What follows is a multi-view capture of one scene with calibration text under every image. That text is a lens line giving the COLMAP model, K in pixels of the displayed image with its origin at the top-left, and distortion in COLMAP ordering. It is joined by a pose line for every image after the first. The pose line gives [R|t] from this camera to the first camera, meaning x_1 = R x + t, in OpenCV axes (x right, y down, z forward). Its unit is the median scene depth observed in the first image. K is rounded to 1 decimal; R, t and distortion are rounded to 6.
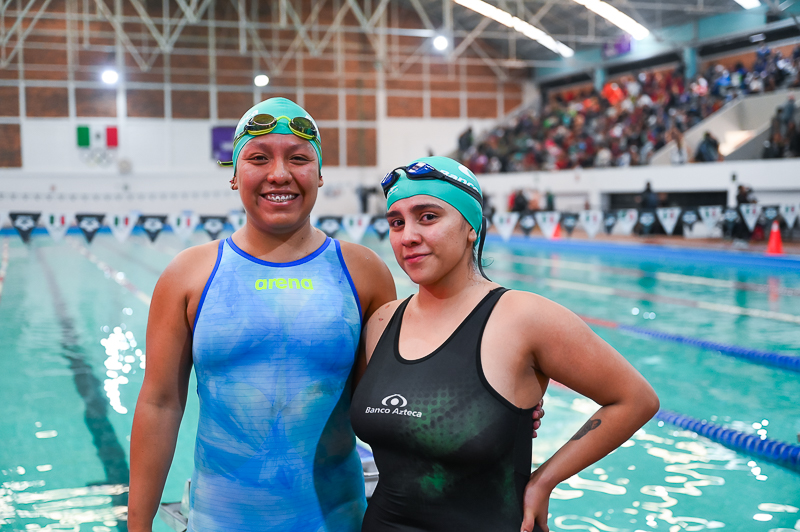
lens RADIAL K [[1026.6, 0, 399.2], [0, 1026.6, 261.6], [0, 0, 1]] dist [-0.017571, 0.000000]
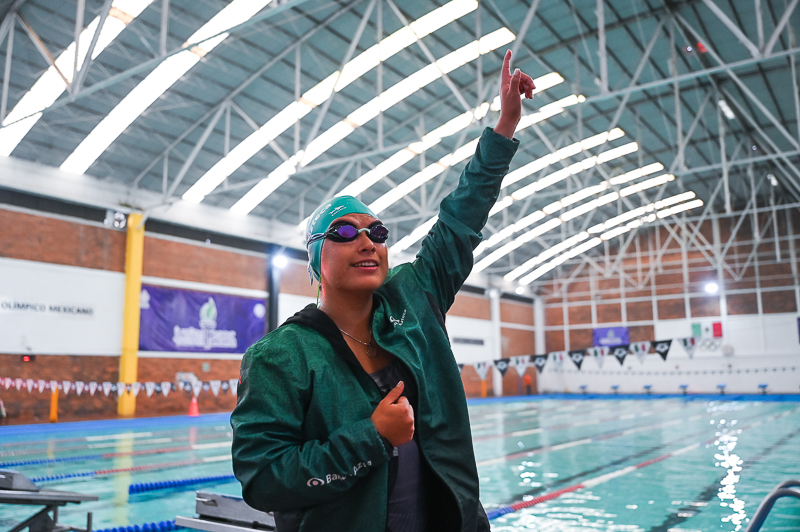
lens RADIAL K [[711.7, 0, 400.3], [0, 711.7, 268.0], [0, 0, 1]] dist [-0.002014, 0.000565]
pose [[0.574708, -0.126216, -0.808567, 0.268452], [-0.042623, 0.982077, -0.183596, -0.007982], [0.817248, 0.139978, 0.559028, 0.092488]]
